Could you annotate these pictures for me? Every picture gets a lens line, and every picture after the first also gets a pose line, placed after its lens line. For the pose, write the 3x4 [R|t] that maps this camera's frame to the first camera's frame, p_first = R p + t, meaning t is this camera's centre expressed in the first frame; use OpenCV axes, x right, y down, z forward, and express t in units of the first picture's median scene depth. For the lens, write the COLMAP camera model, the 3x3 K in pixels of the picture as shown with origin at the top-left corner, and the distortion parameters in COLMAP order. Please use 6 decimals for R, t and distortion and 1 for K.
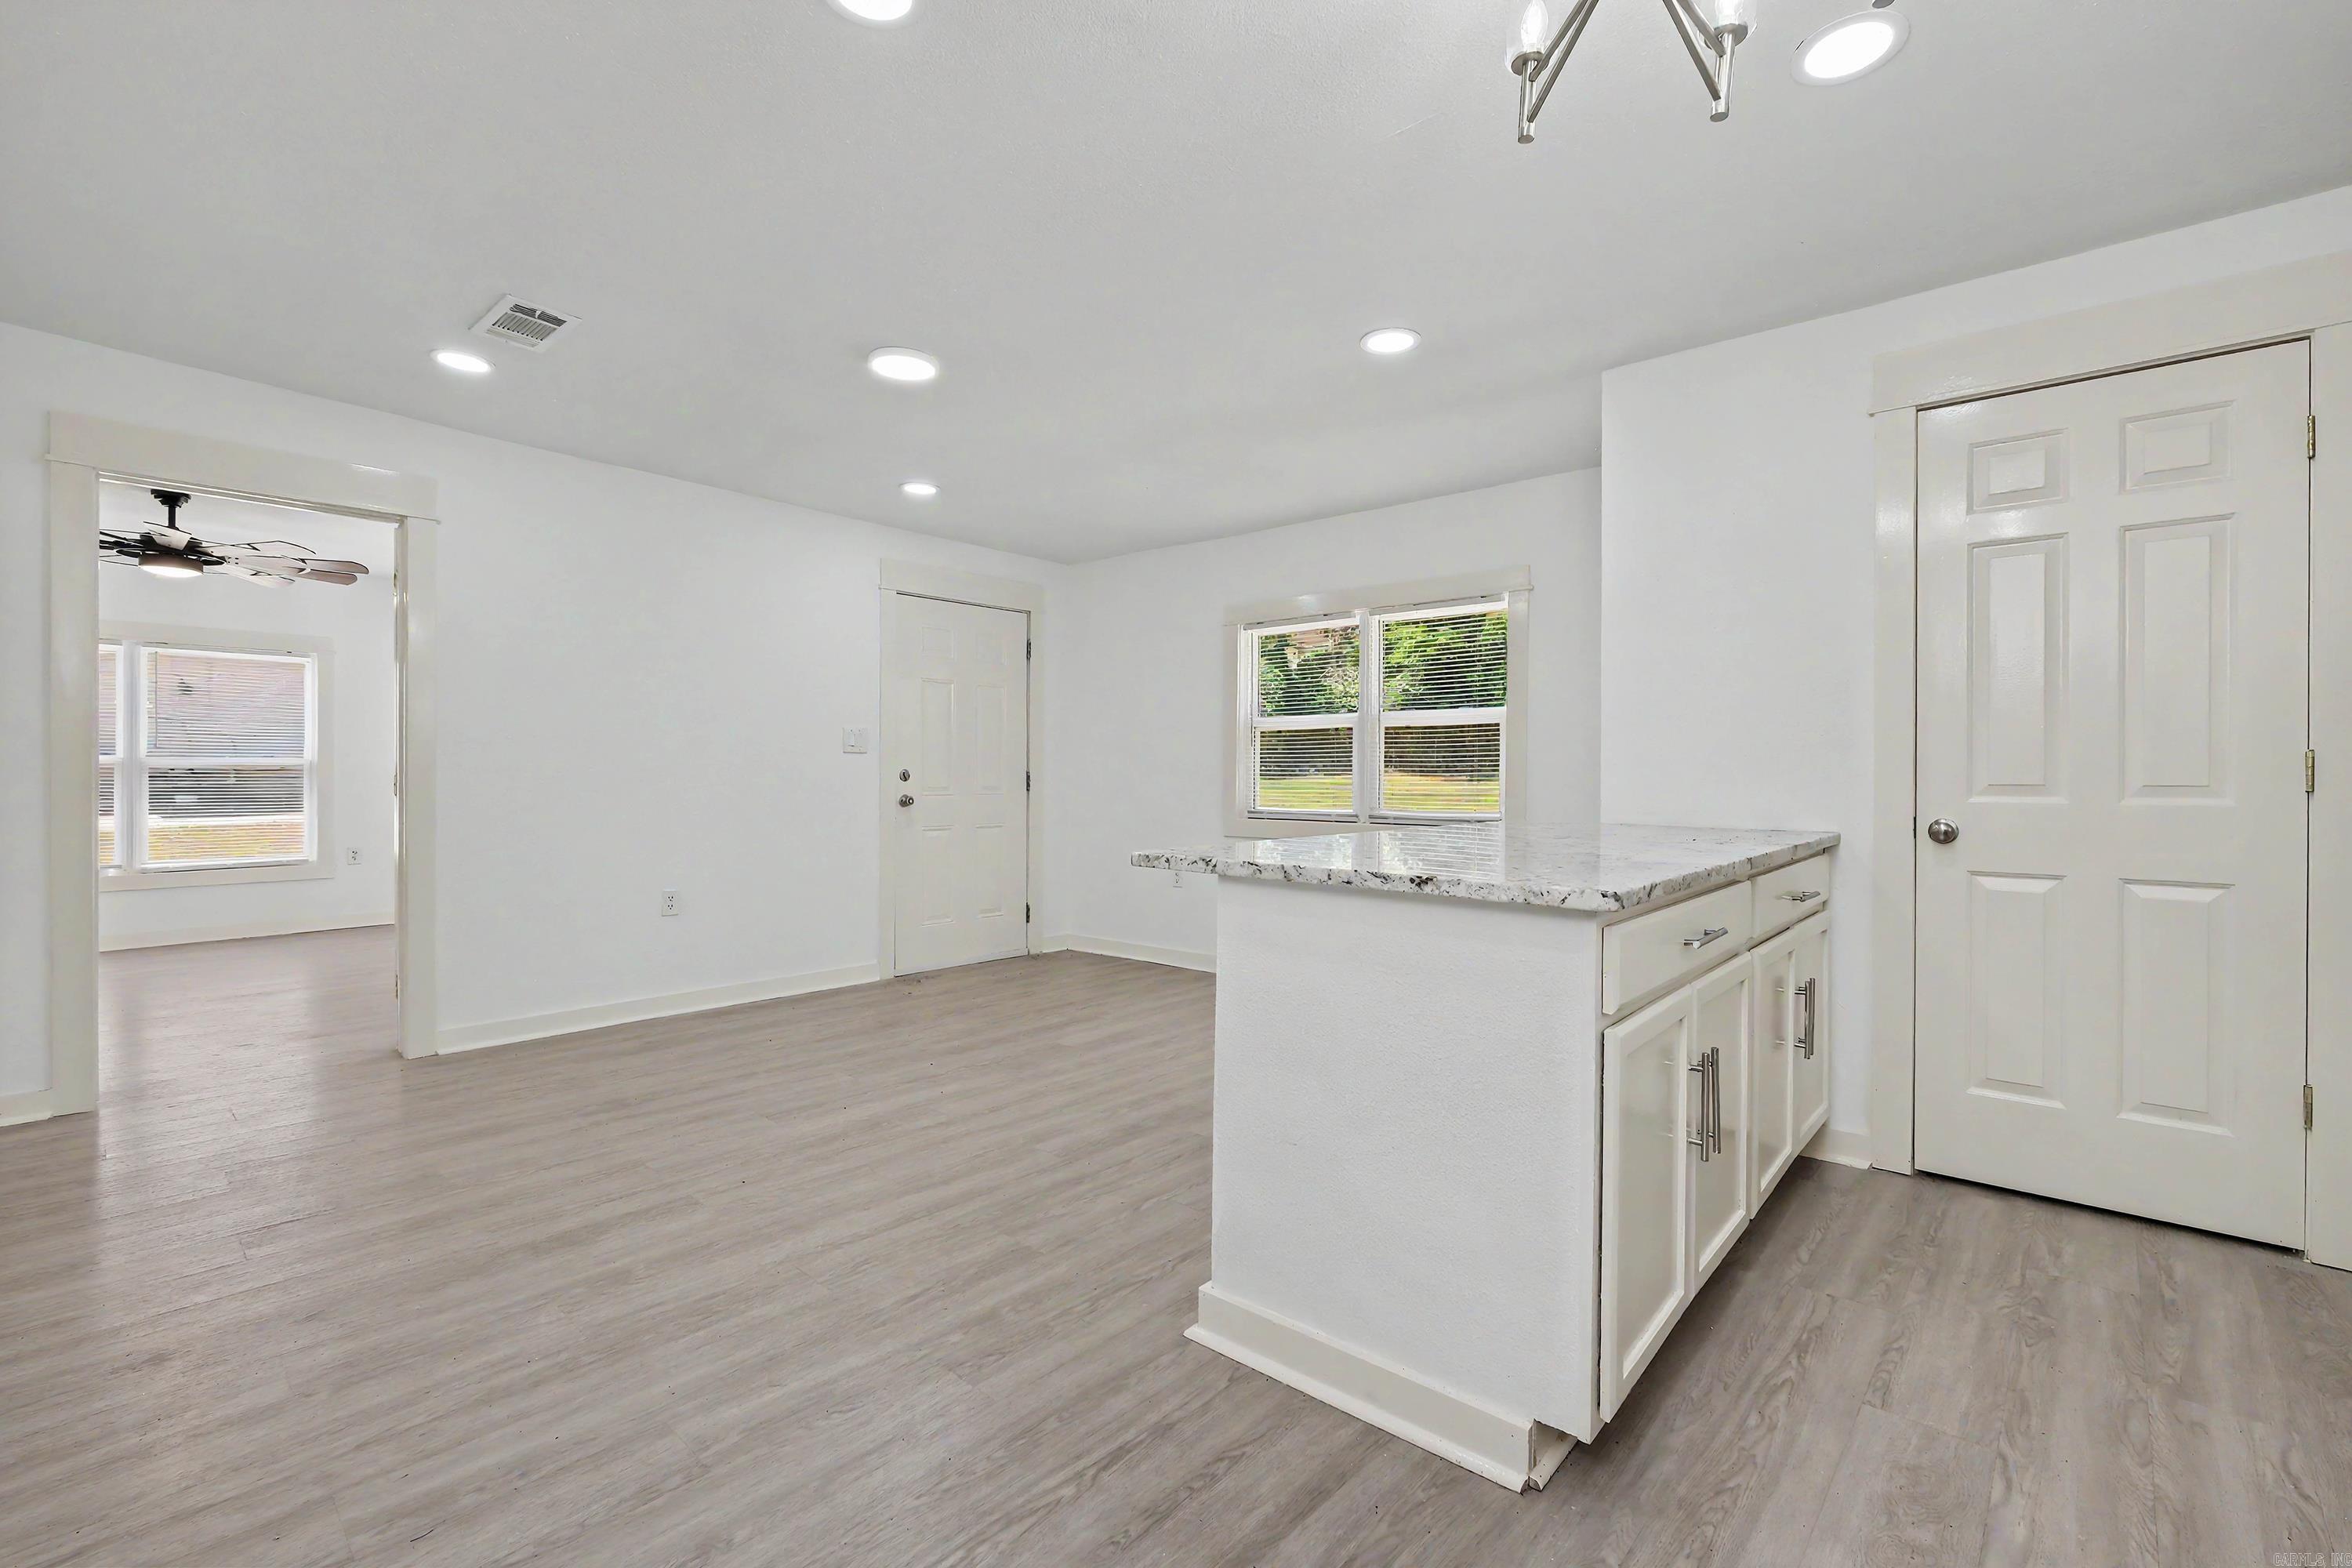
lens RADIAL K [[1026.5, 0, 1181.8], [0, 1026.5, 783.6], [0, 0, 1]] dist [-0.006229, 0.000474]
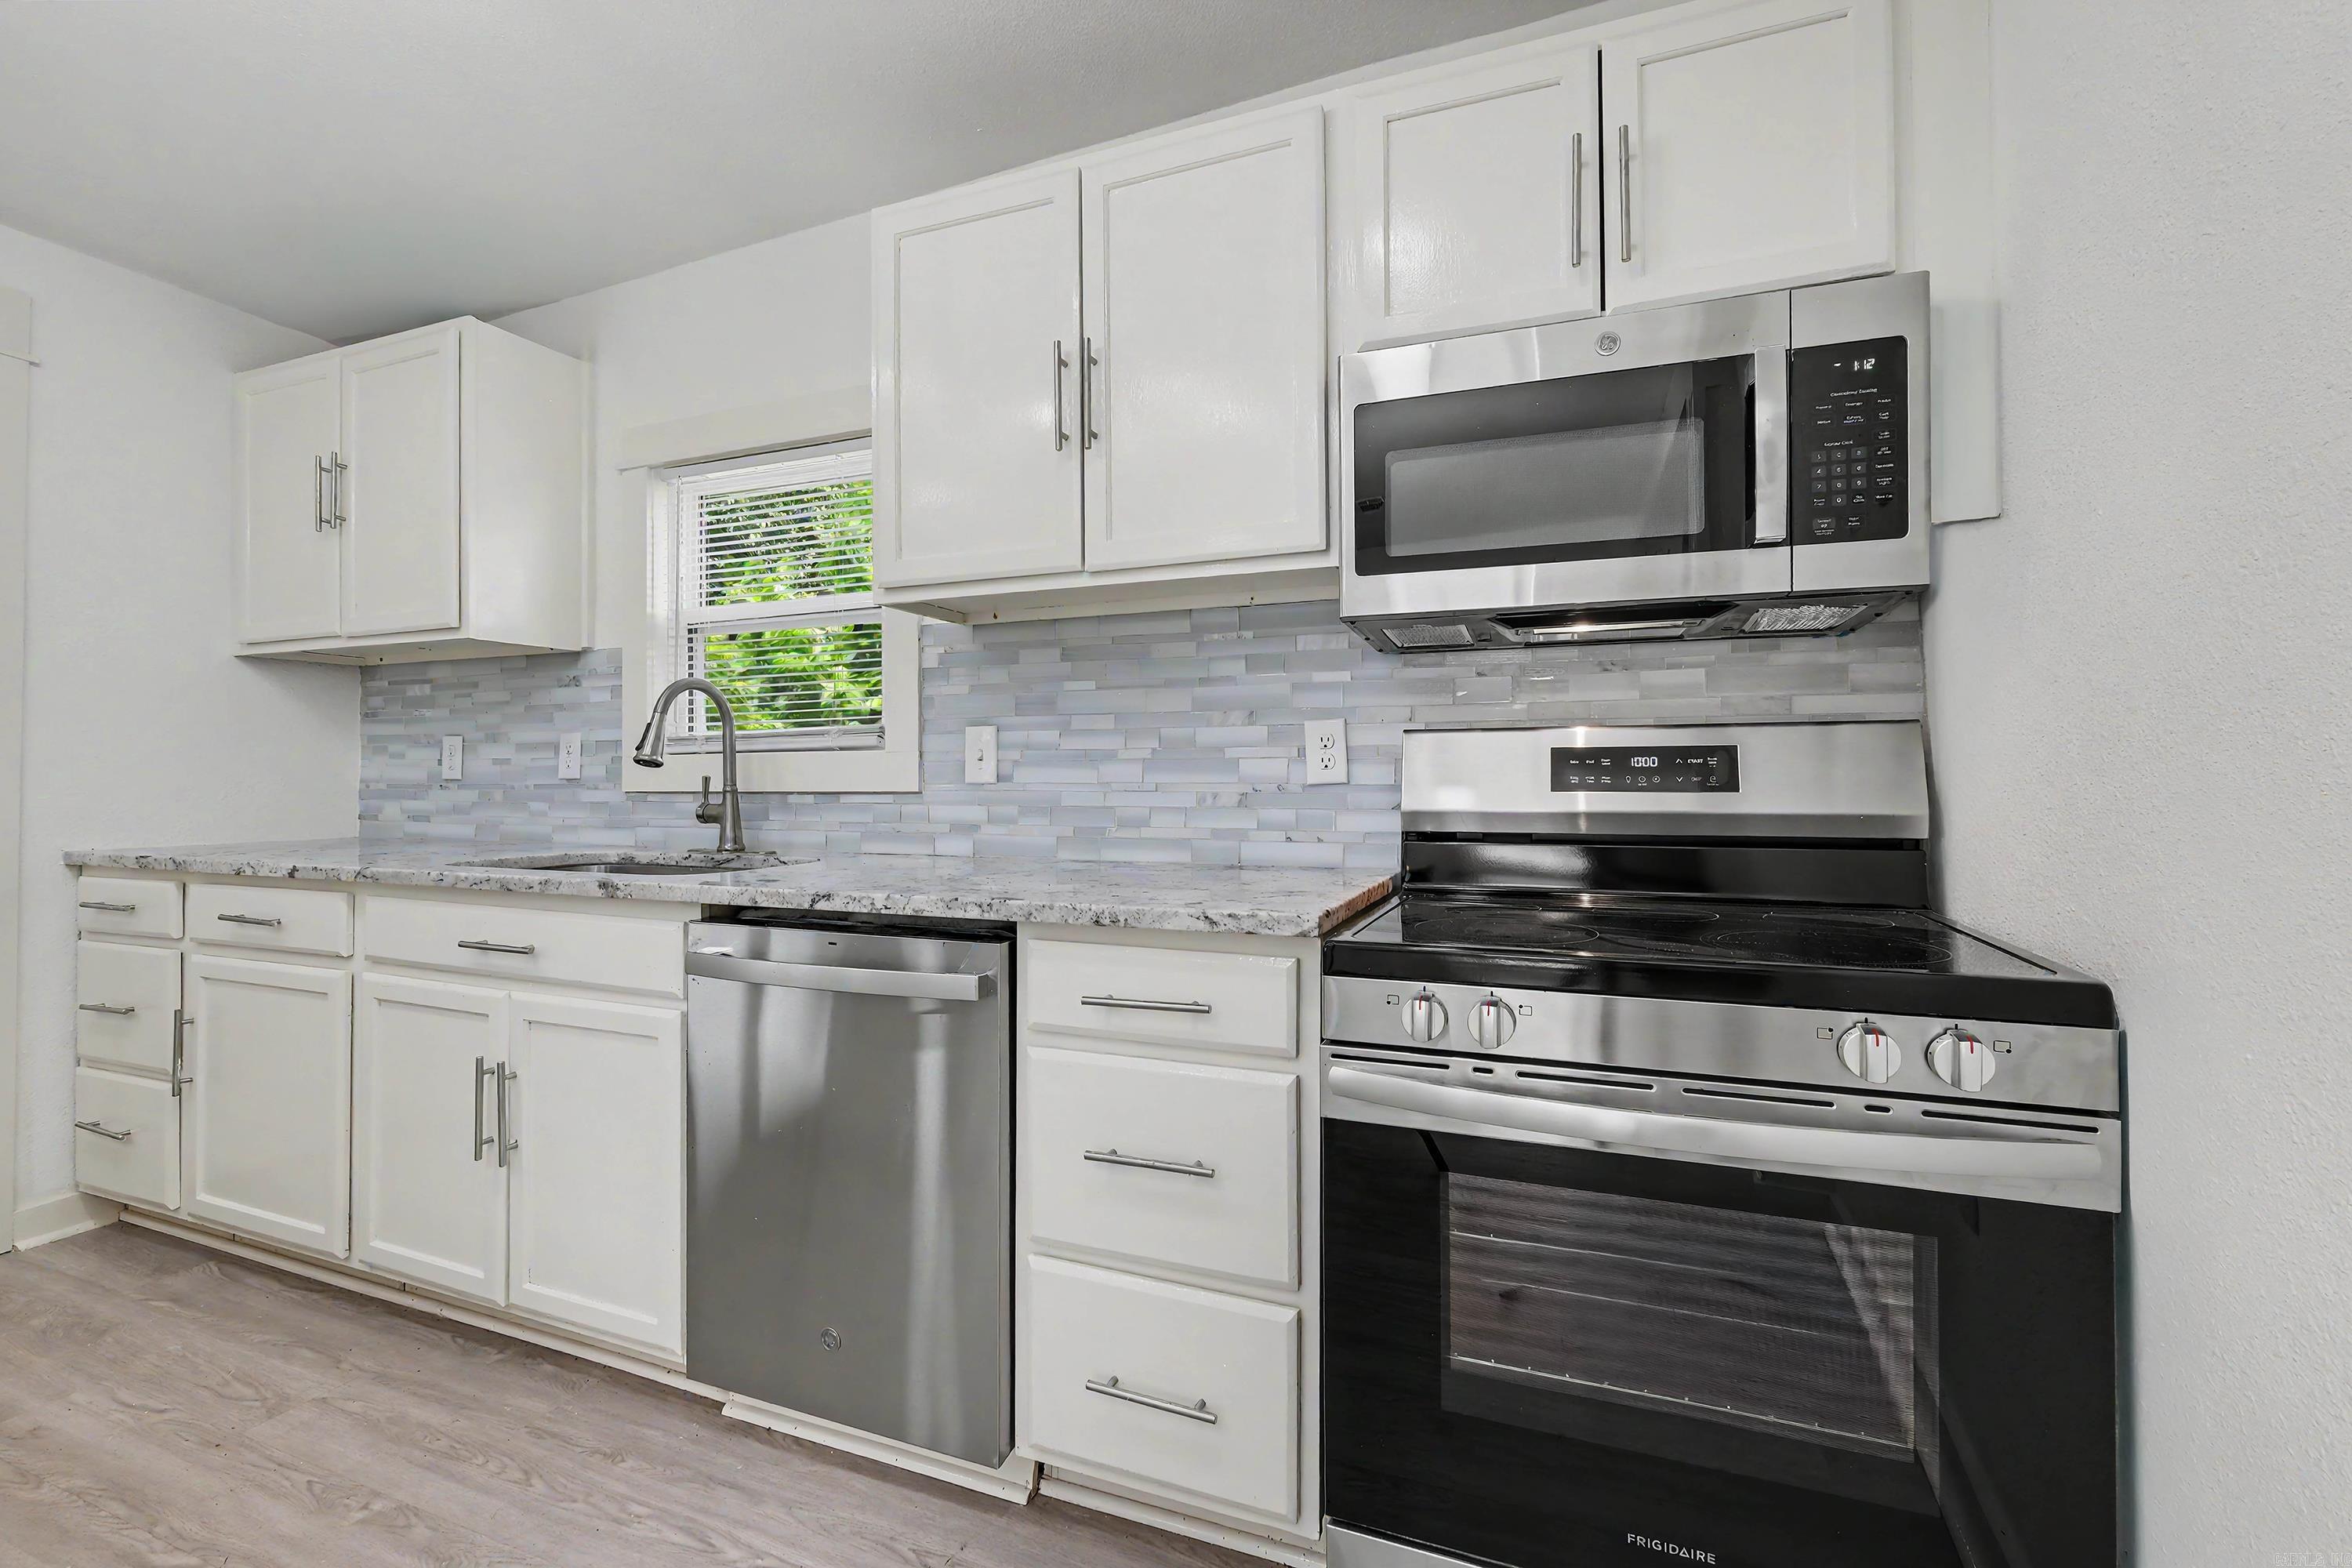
lens RADIAL K [[1026.5, 0, 1162.8], [0, 1026.5, 762.0], [0, 0, 1]] dist [-0.006229, 0.000474]
pose [[-0.346164, 0.013478, 0.938077, -0.128728], [0.011708, 0.999881, -0.010045, -0.002157], [-0.938101, 0.007505, -0.346281, 0.114093]]
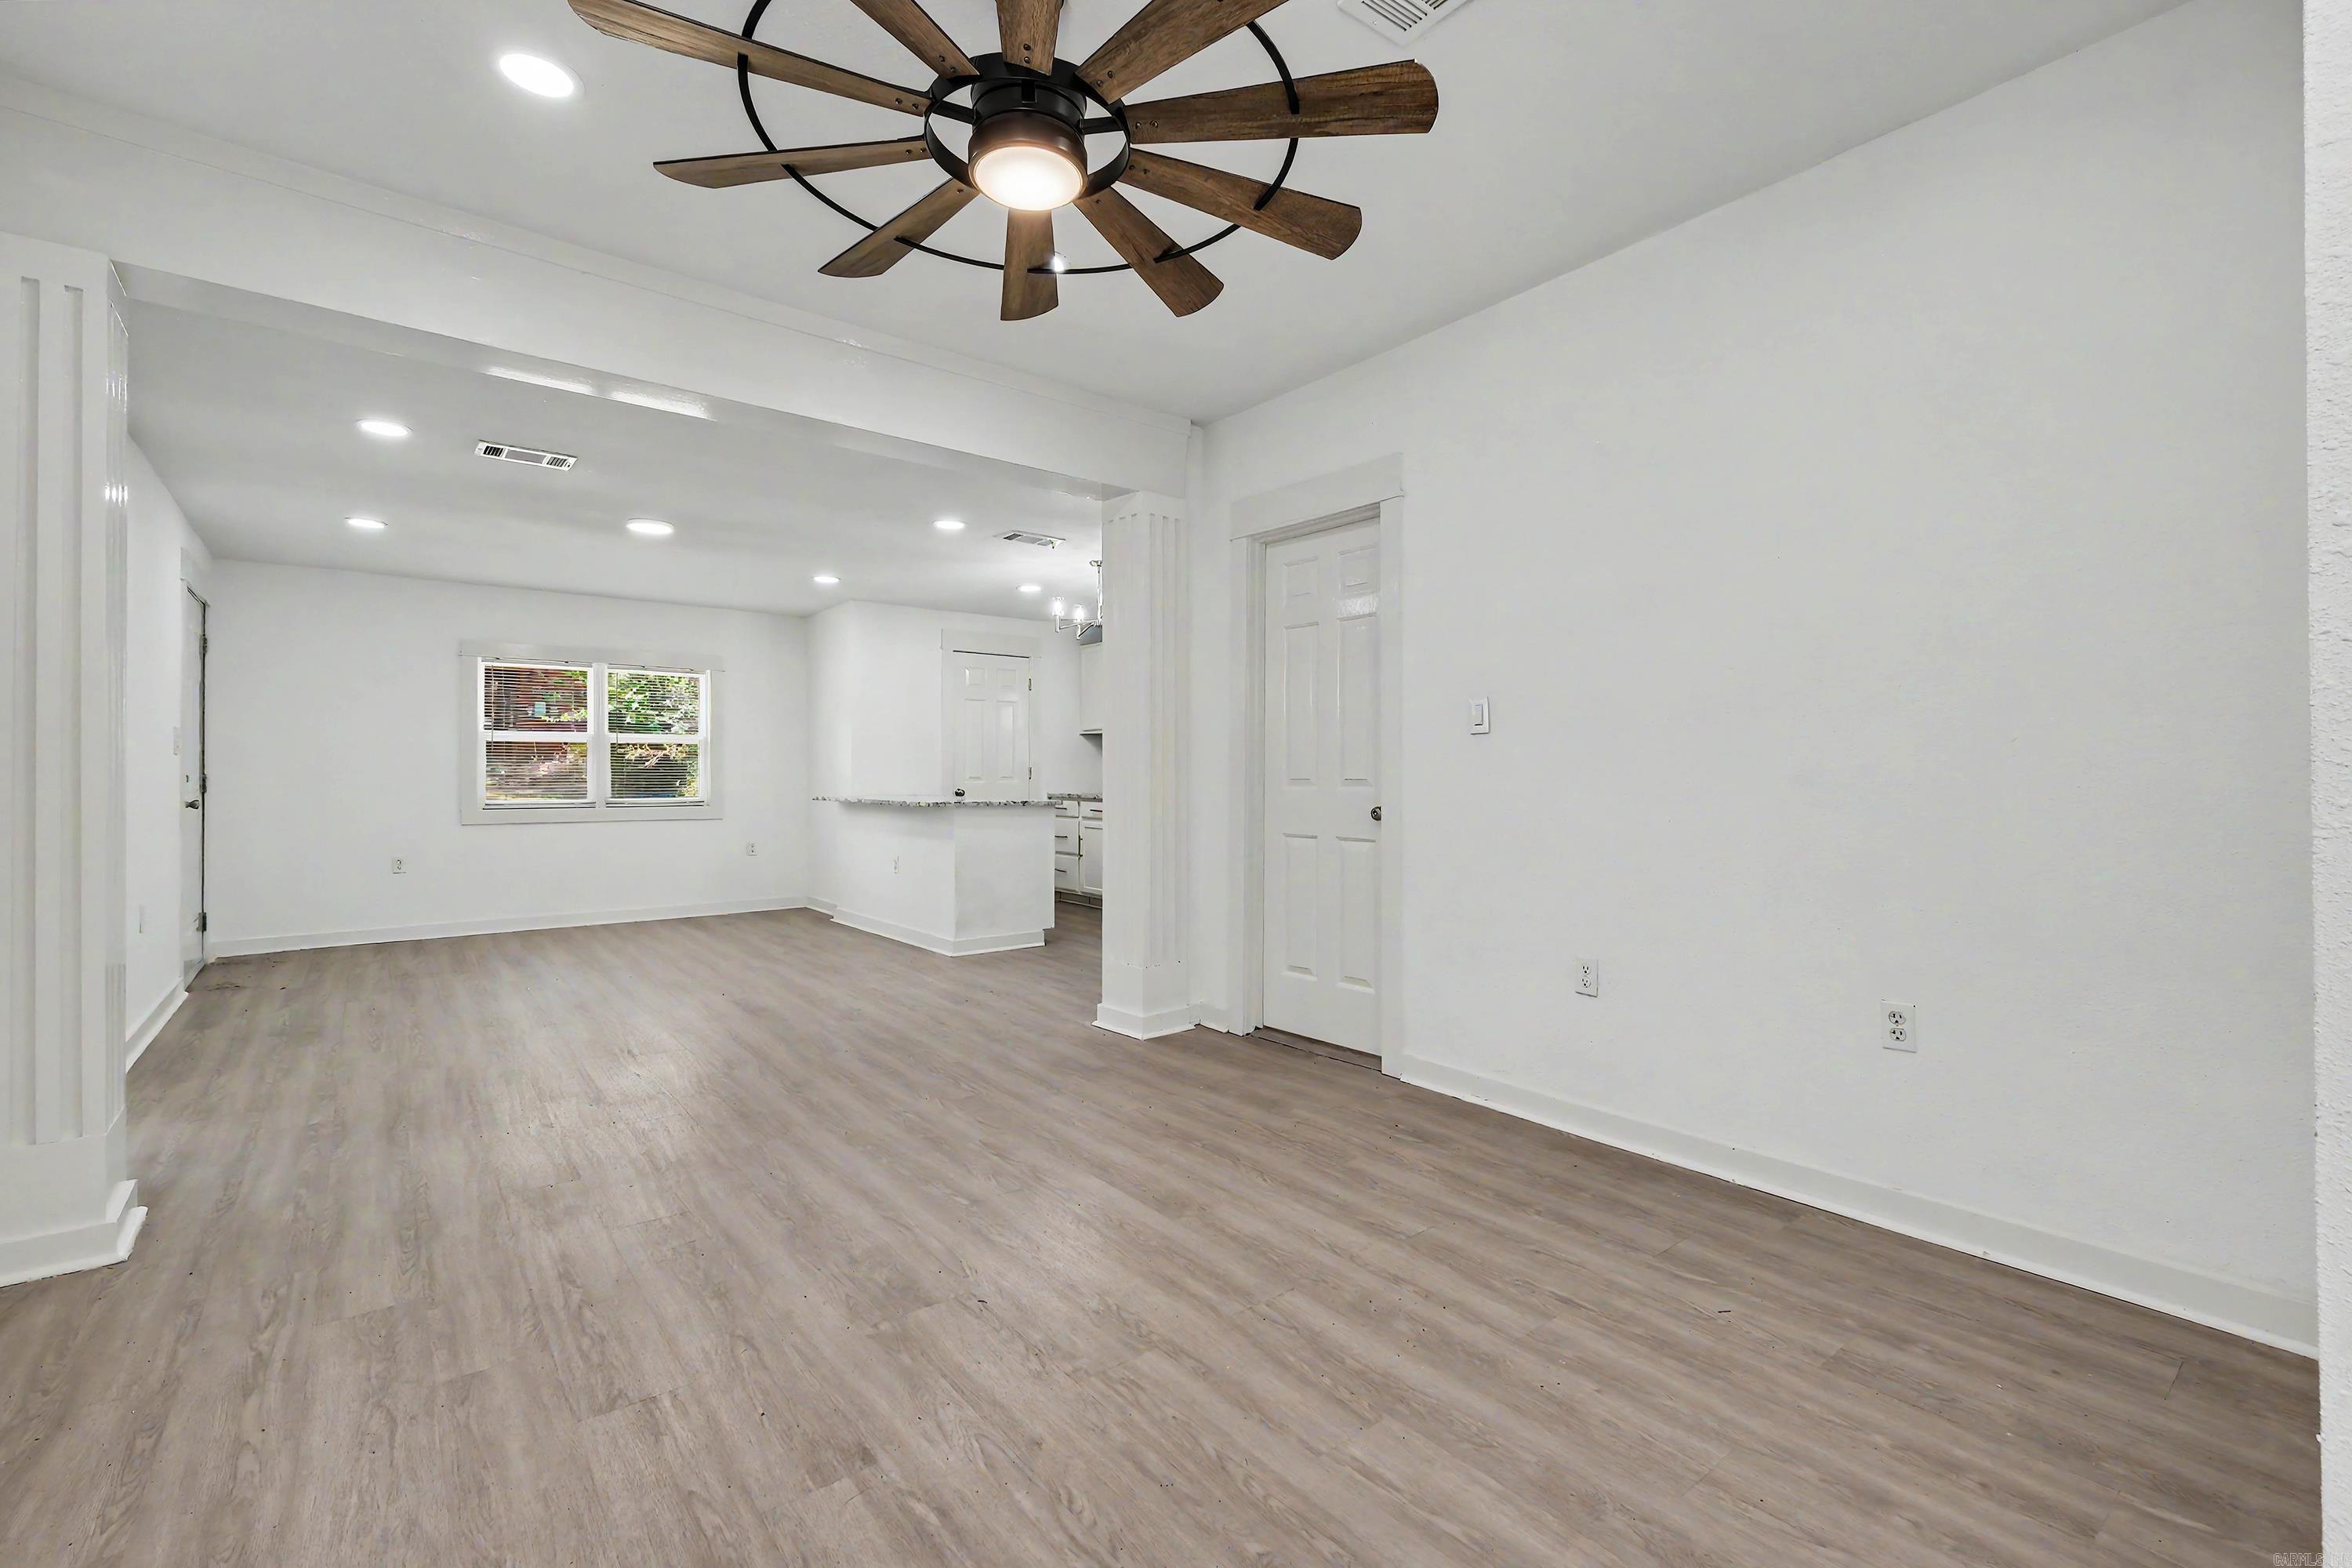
lens RADIAL K [[1026.5, 0, 1175.2], [0, 1026.5, 777.5], [0, 0, 1]] dist [-0.006229, 0.000474]
pose [[0.159765, -0.006364, 0.987135, -1.233816], [0.011829, 0.999920, 0.004532, -0.002680], [-0.987084, 0.010953, 0.159827, -0.060658]]
